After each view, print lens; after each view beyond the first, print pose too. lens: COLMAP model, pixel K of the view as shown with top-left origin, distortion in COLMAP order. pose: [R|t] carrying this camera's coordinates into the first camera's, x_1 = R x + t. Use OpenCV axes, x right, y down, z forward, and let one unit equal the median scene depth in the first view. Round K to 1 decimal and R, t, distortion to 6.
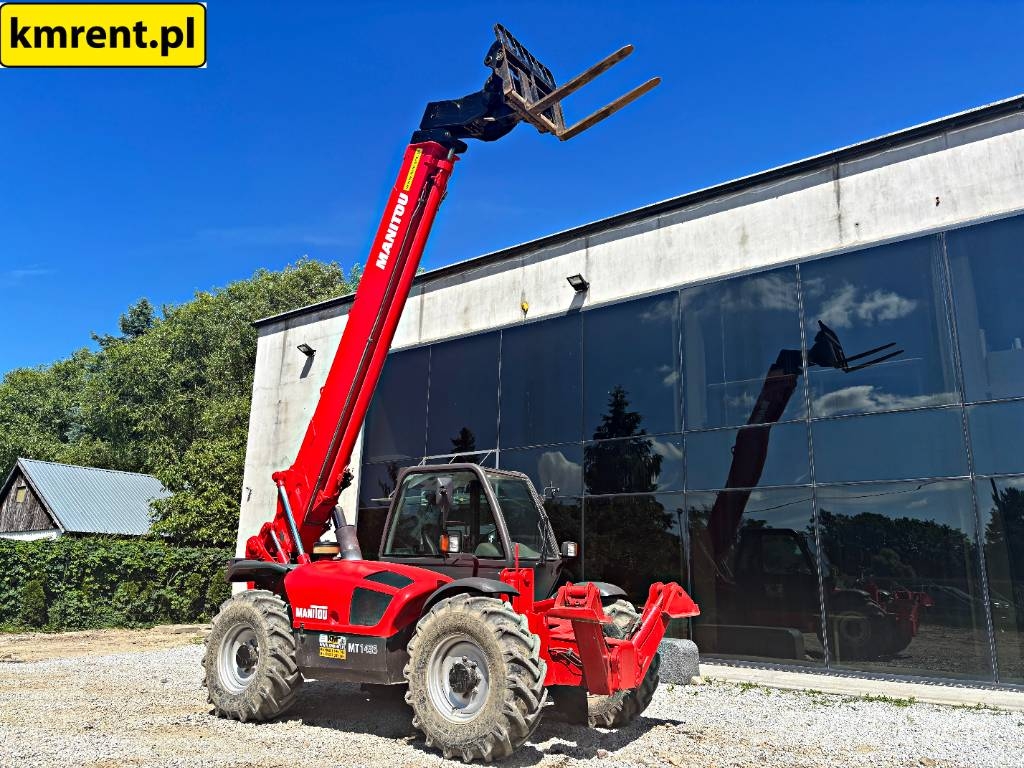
lens RADIAL K [[767.0, 0, 517.3], [0, 767.0, 393.5], [0, 0, 1]] dist [0.048484, -0.052115]
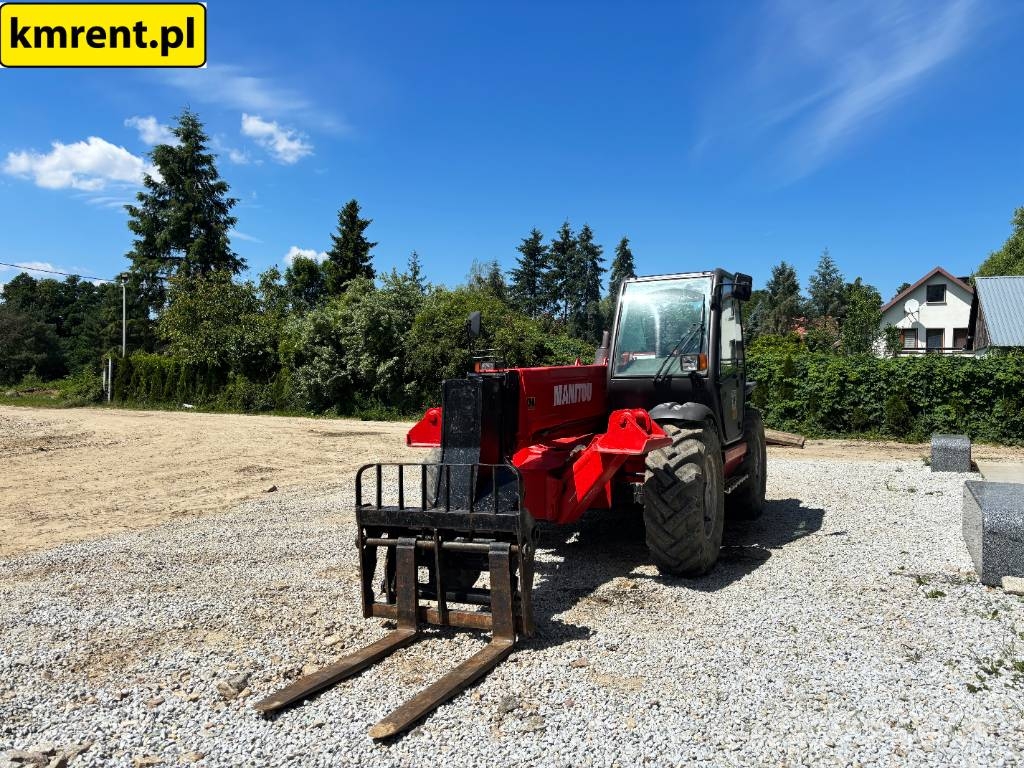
lens RADIAL K [[767.0, 0, 504.7], [0, 767.0, 371.7], [0, 0, 1]] dist [0.048484, -0.052115]
pose [[0.177300, -0.026070, -0.983811, 0.507377], [0.228720, 0.973370, 0.015426, 0.101782], [0.957211, -0.227752, 0.178541, 0.437671]]
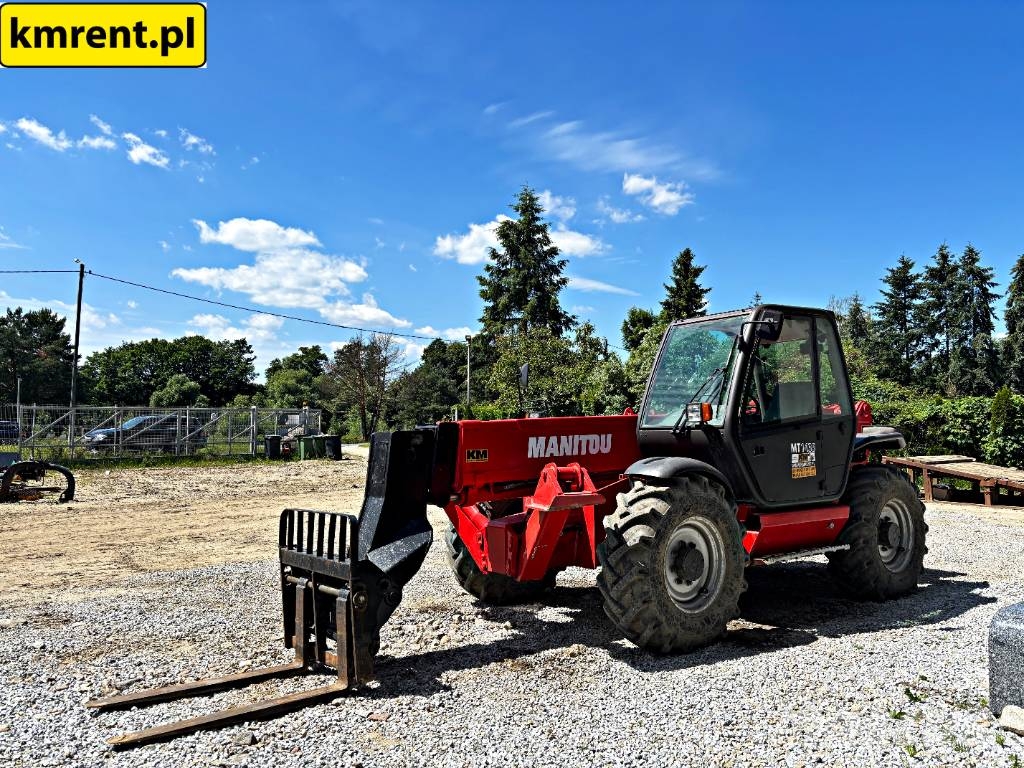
lens RADIAL K [[767.0, 0, 507.5], [0, 767.0, 377.0], [0, 0, 1]] dist [0.048484, -0.052115]
pose [[-0.290857, -0.077976, -0.953584, 0.497582], [0.217603, 0.965162, -0.145295, 0.152153], [0.931693, -0.249762, -0.263756, 0.662472]]
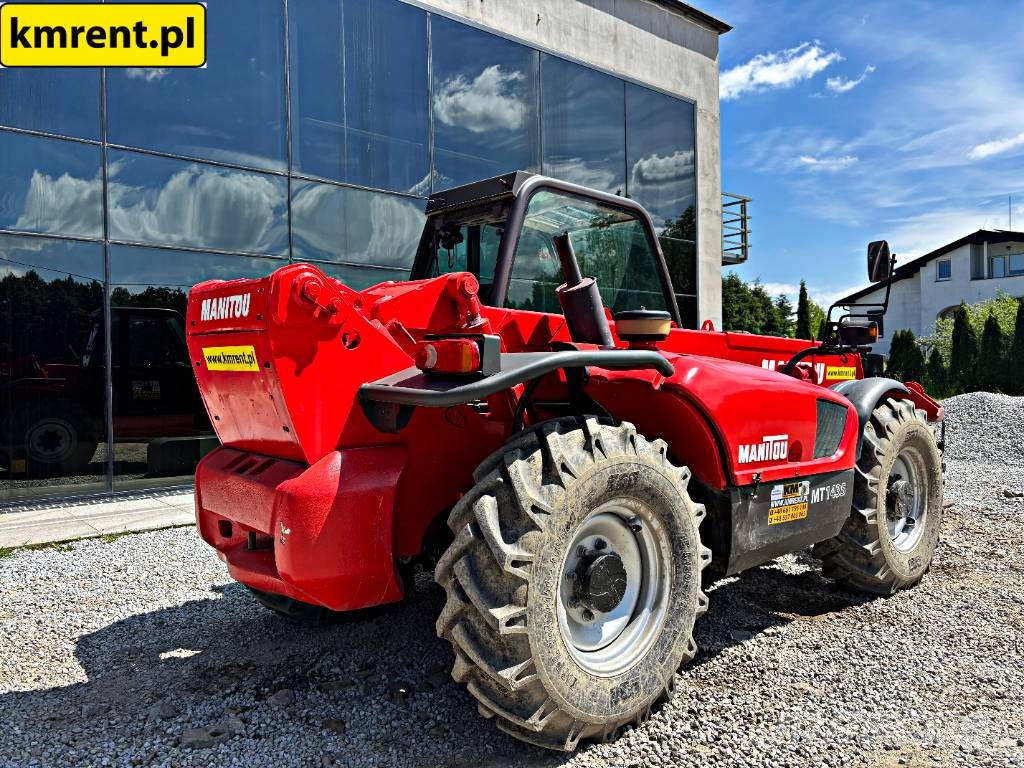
lens RADIAL K [[767.0, 0, 522.3], [0, 767.0, 388.9], [0, 0, 1]] dist [0.048484, -0.052115]
pose [[0.223895, -0.040922, 0.973754, -0.449003], [-0.212906, 0.972934, 0.089841, 0.133349], [-0.951074, -0.227433, 0.209122, 0.600836]]
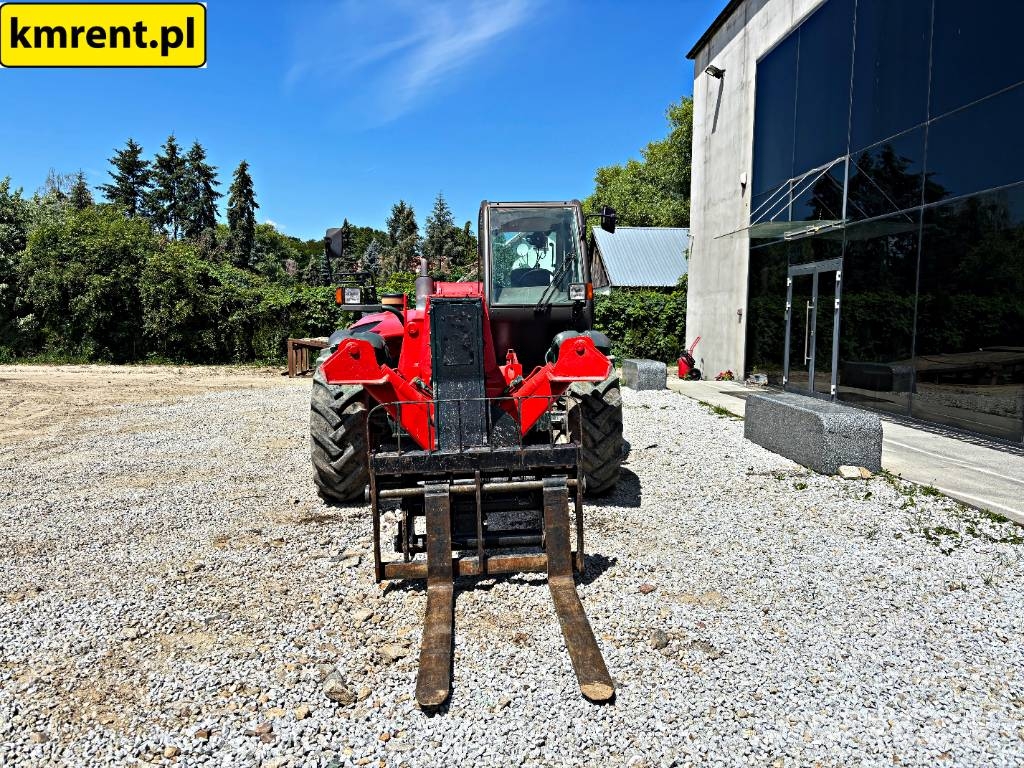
lens RADIAL K [[767.0, 0, 509.8], [0, 767.0, 374.5], [0, 0, 1]] dist [0.048484, -0.052115]
pose [[0.636377, 0.043541, -0.770149, 0.404839], [0.186157, 0.960227, 0.208110, 0.069988], [0.748579, -0.275805, 0.602961, 0.289012]]
